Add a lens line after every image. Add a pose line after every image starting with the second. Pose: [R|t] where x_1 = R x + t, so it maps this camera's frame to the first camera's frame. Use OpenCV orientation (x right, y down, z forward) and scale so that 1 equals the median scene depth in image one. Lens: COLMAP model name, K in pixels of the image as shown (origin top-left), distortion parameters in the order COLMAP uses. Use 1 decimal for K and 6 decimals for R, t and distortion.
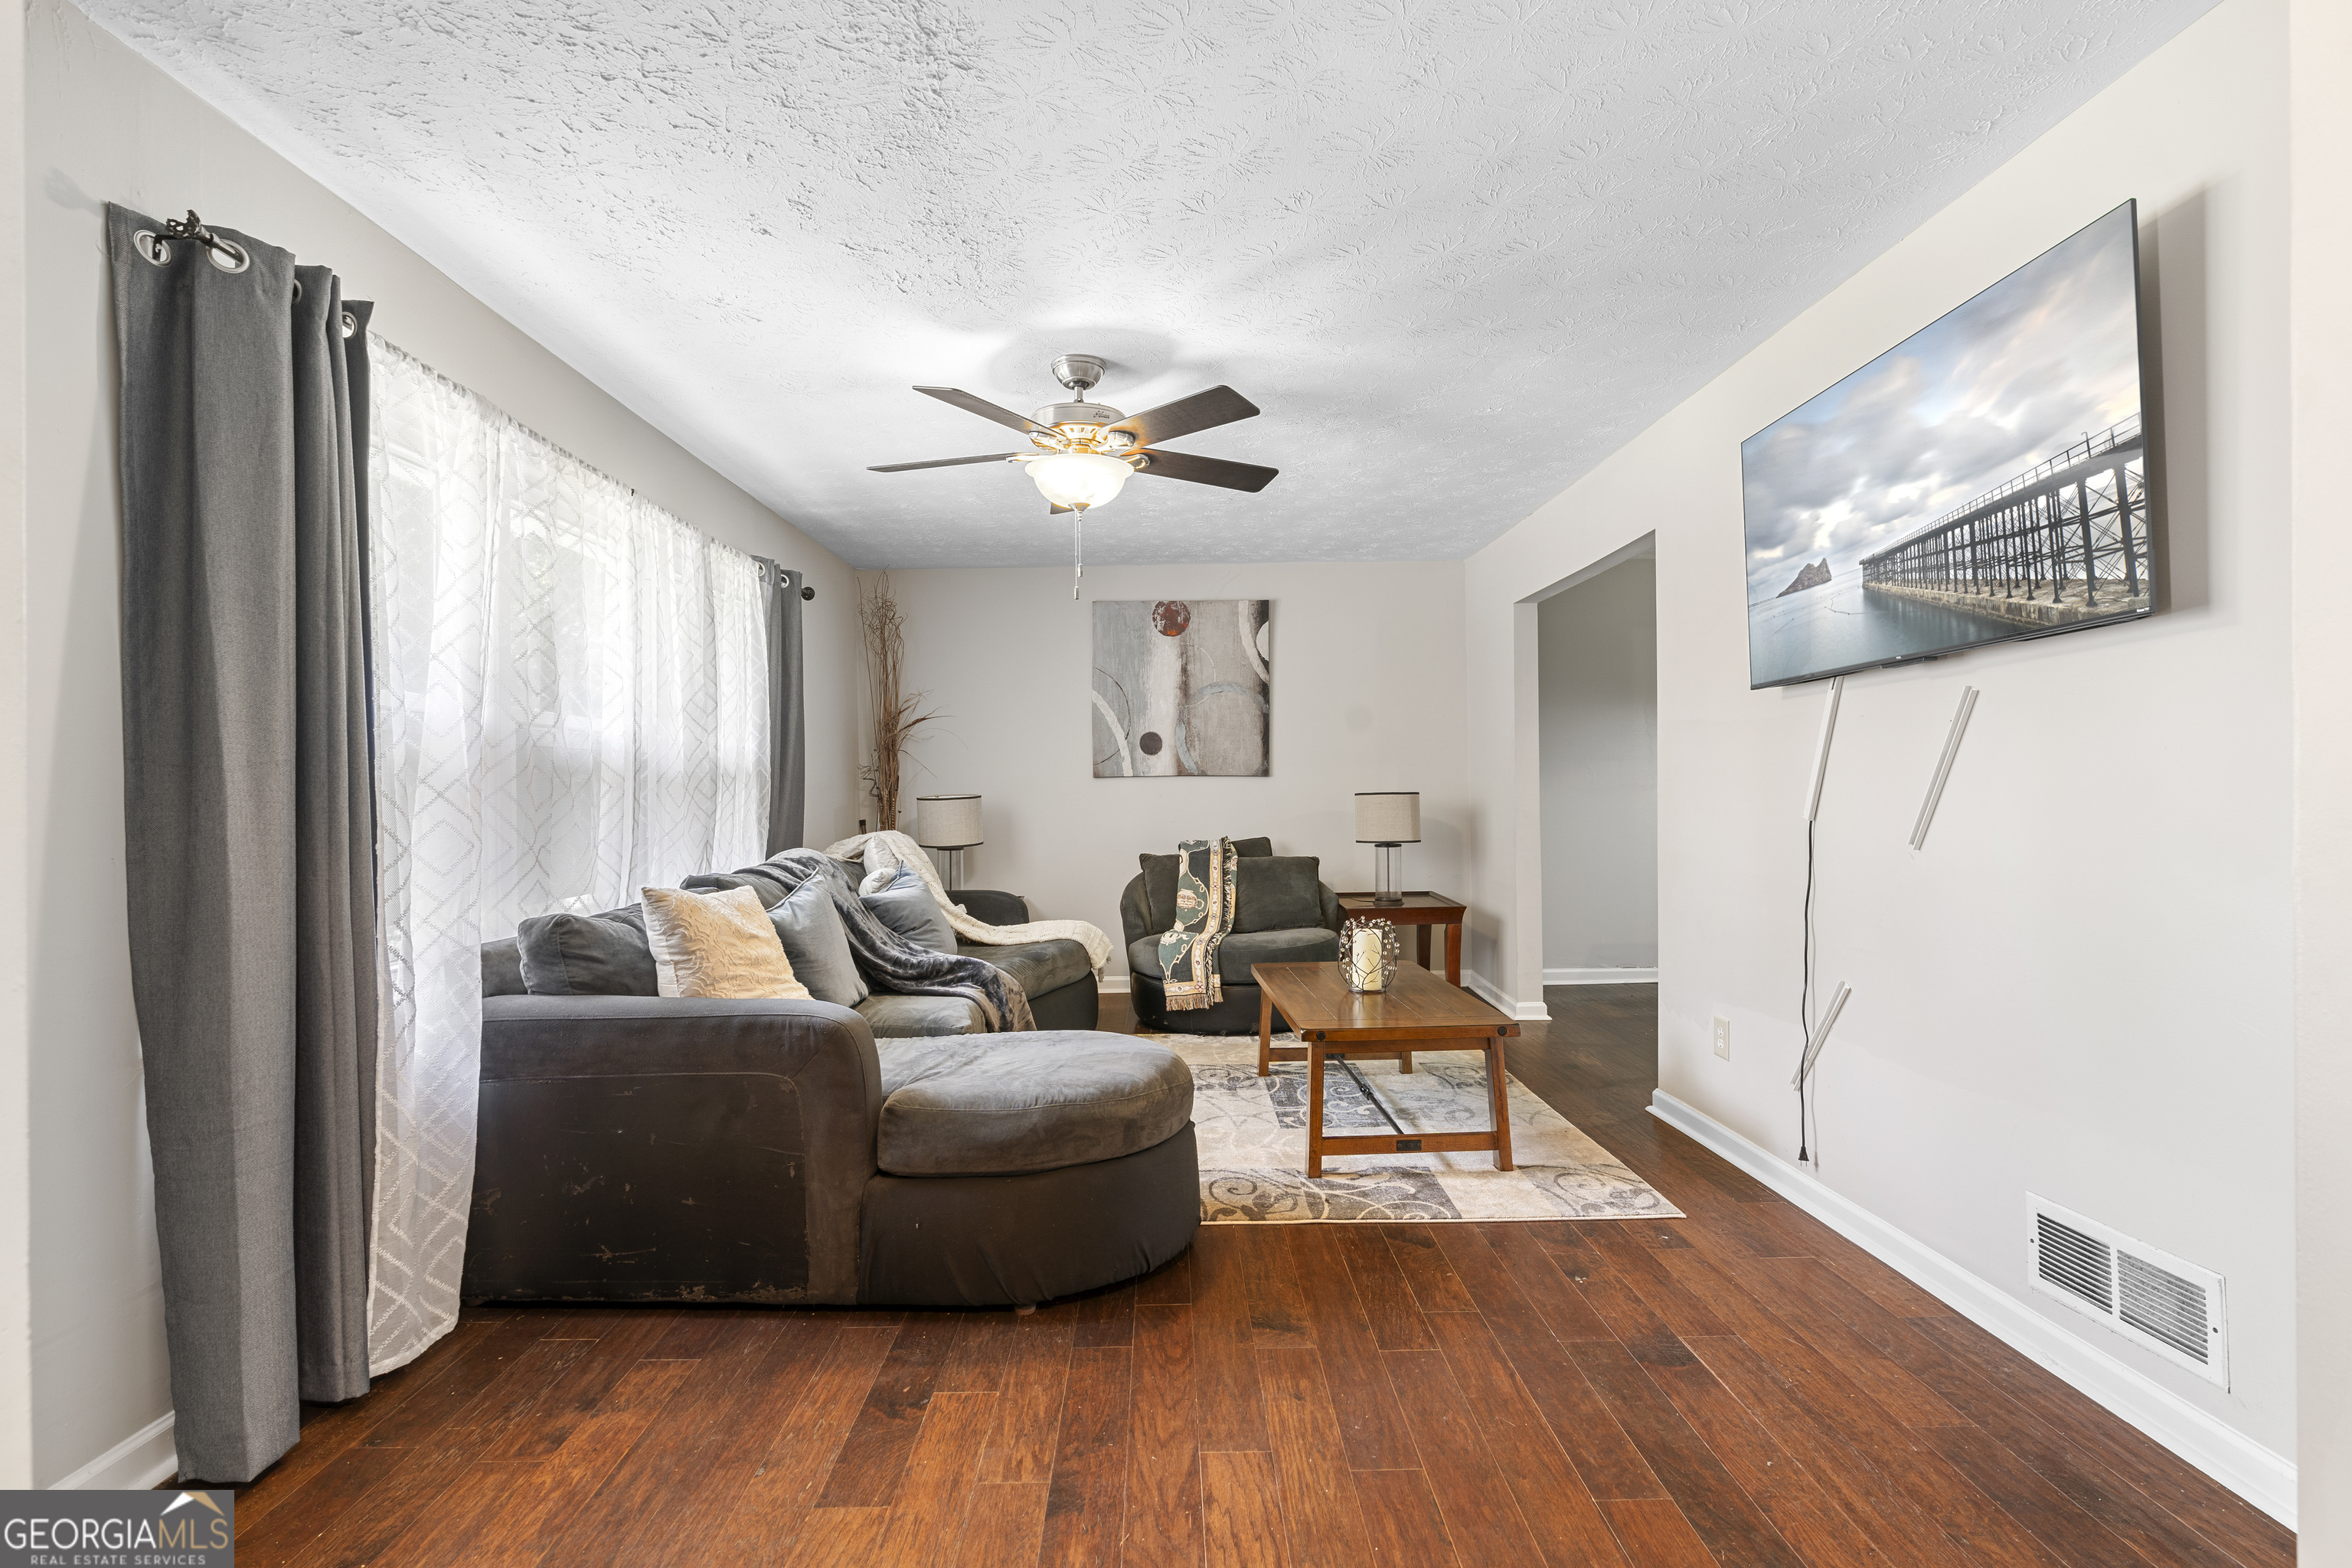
lens RADIAL K [[1066.1, 0, 1176.0], [0, 1066.1, 784.0], [0, 0, 1]] dist [0.000265, -0.000110]
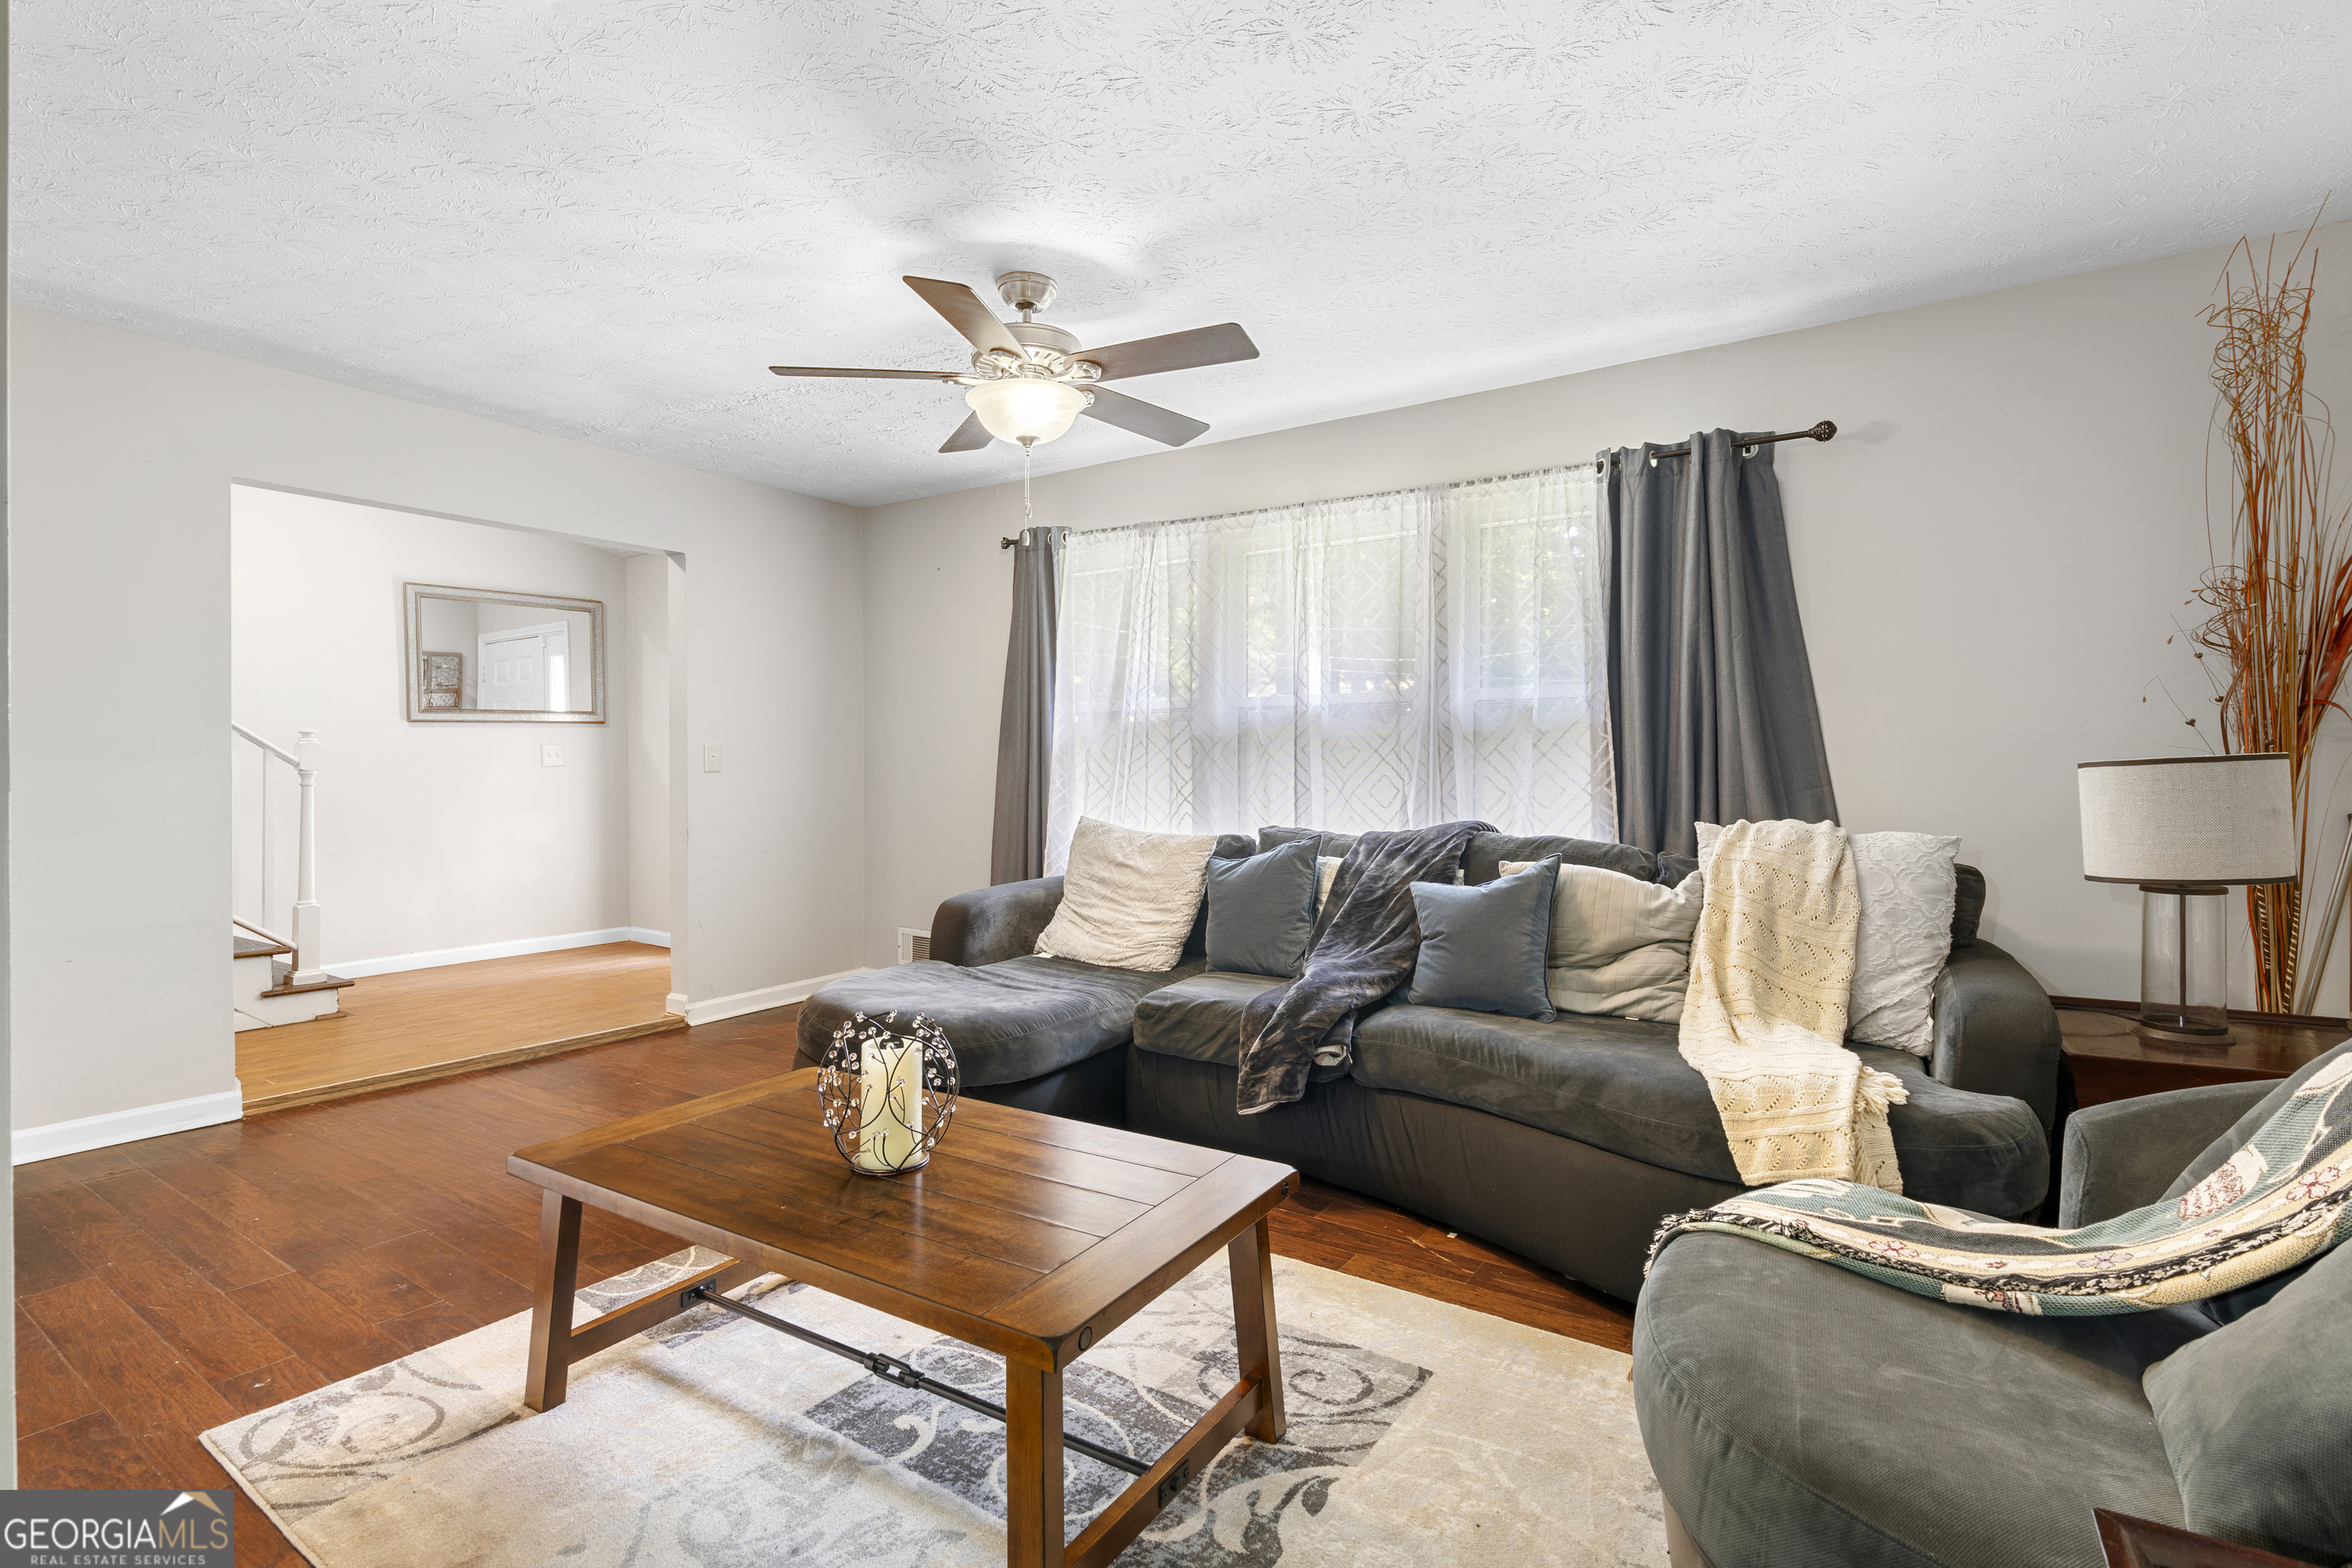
lens RADIAL K [[1066.1, 0, 1176.0], [0, 1066.1, 784.0], [0, 0, 1]] dist [0.000265, -0.000110]
pose [[-0.564068, 0.016482, -0.825564, 0.646144], [0.007621, 0.999862, 0.014754, 0.018435], [0.825693, 0.002031, -0.564116, 1.772801]]
